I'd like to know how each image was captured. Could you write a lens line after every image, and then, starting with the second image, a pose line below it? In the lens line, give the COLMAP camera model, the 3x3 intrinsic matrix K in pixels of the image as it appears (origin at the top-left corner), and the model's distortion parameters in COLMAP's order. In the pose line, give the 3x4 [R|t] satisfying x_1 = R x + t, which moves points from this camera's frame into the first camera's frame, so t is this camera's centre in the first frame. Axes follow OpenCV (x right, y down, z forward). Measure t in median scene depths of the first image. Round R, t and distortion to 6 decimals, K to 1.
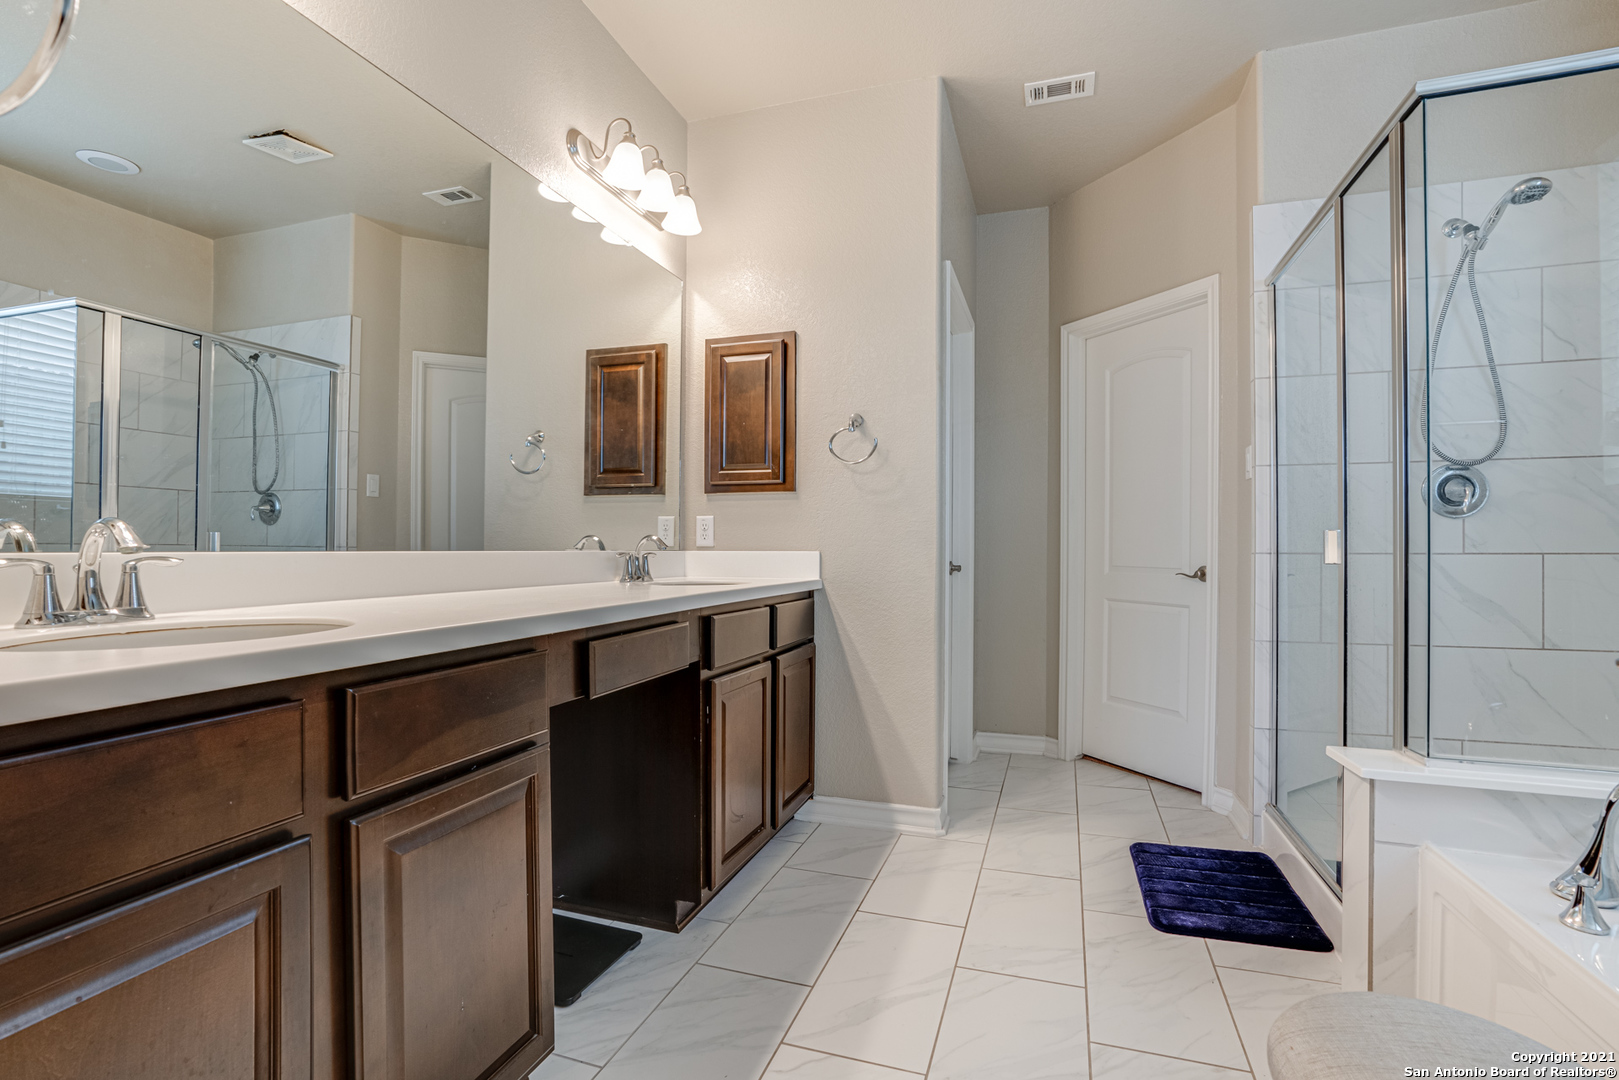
lens RADIAL K [[746.7, 0, 827.9], [0, 746.7, 544.4], [0, 0, 1]] dist [-0.042511, 0.016252]
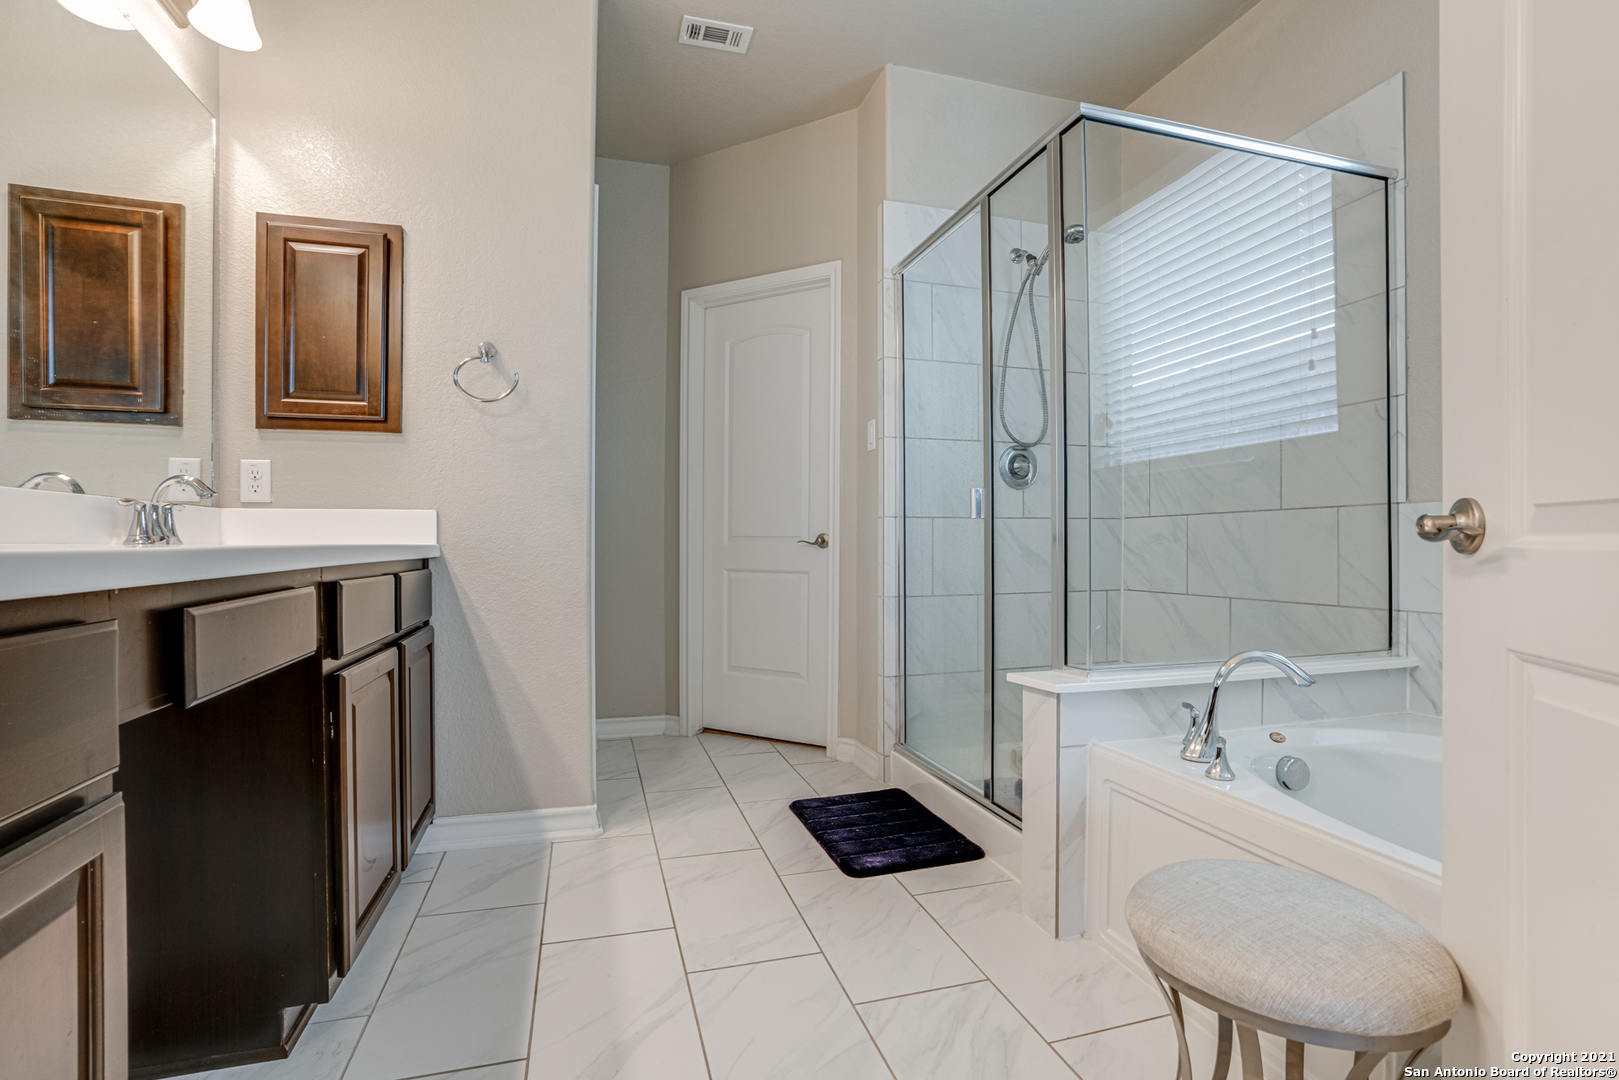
lens RADIAL K [[746.7, 0, 813.7], [0, 746.7, 539.1], [0, 0, 1]] dist [-0.042511, 0.016252]
pose [[0.831561, -0.003063, 0.555425, -0.126277], [0.001417, 0.999993, 0.003393, 0.042043], [-0.555432, -0.002035, 0.831560, 0.139019]]
